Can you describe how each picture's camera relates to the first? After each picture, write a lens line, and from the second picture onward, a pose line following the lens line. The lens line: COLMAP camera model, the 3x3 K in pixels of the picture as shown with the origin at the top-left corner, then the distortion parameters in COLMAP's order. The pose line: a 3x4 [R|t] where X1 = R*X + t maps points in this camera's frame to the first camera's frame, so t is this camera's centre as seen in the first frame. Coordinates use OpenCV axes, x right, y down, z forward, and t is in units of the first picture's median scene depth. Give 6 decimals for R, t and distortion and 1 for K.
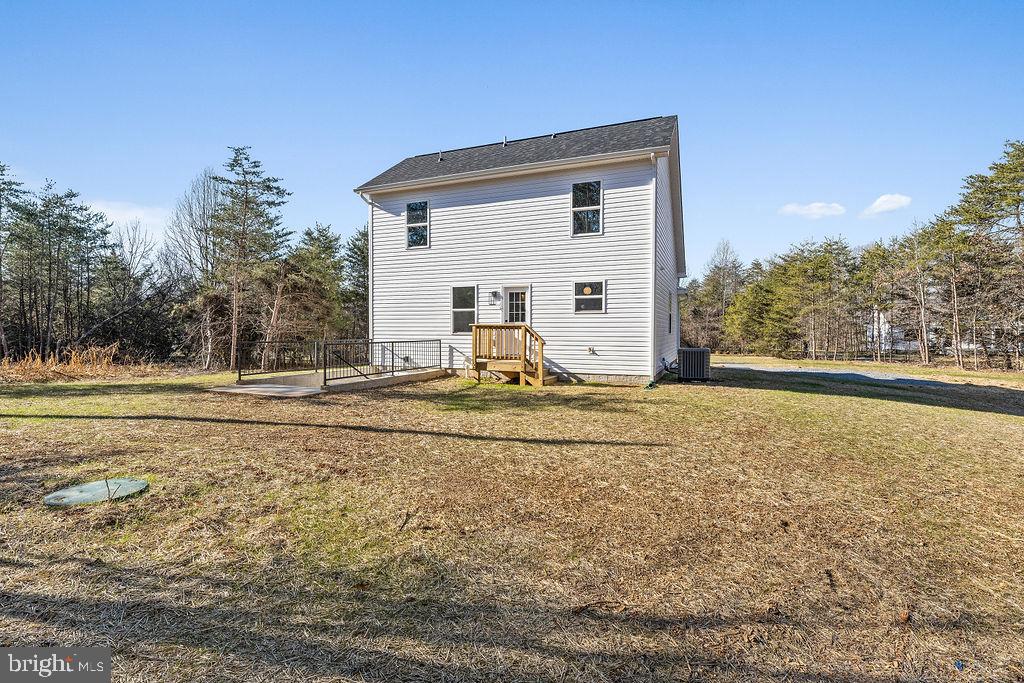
lens RADIAL K [[497.7, 0, 512.0], [0, 497.7, 341.5], [0, 0, 1]] dist [0.000315, 0.000041]
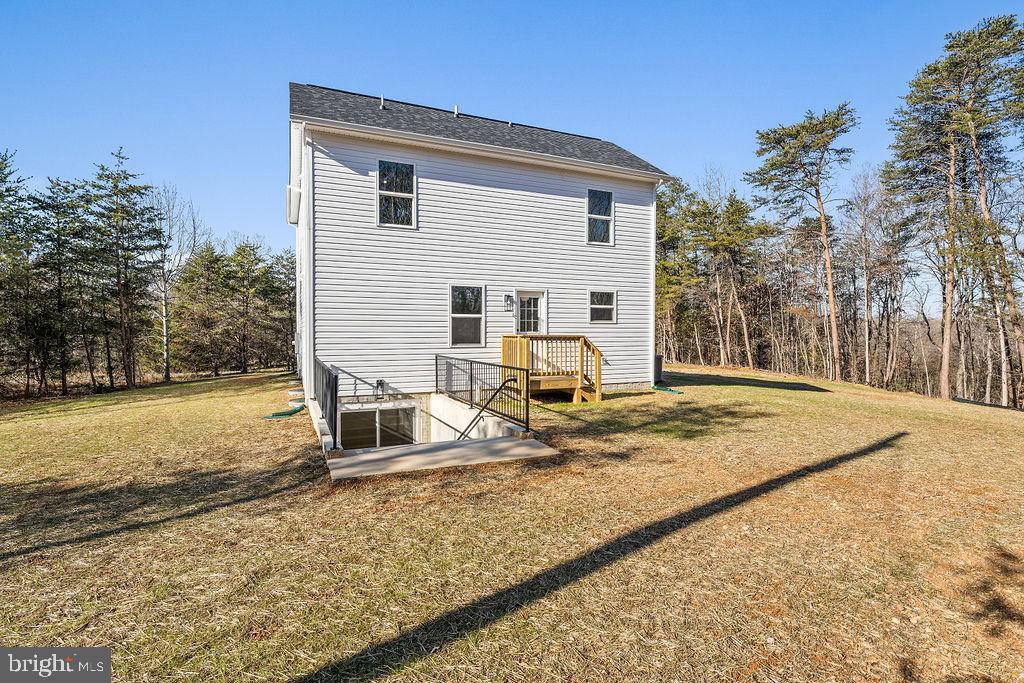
lens RADIAL K [[518.3, 0, 512.0], [0, 518.3, 341.5], [0, 0, 1]] dist [-0.001797, -0.000215]
pose [[0.668889, -0.015359, 0.743203, -0.668661], [0.016700, 0.999845, 0.005632, -0.026567], [-0.743174, 0.008645, 0.669042, 0.403958]]
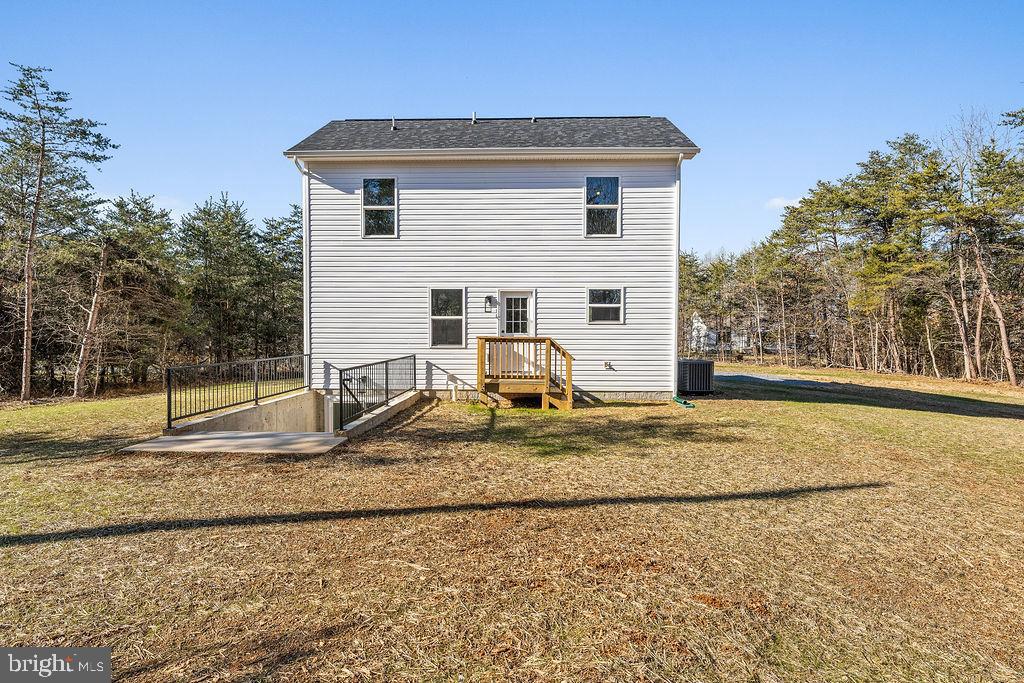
lens RADIAL K [[508.6, 0, 512.0], [0, 508.6, 341.5], [0, 0, 1]] dist [0.003359, -0.000194]
pose [[0.931170, -0.007664, 0.364505, -0.304987], [0.007674, 0.999970, 0.001422, -0.025199], [-0.364505, 0.001473, 0.931200, 0.191319]]
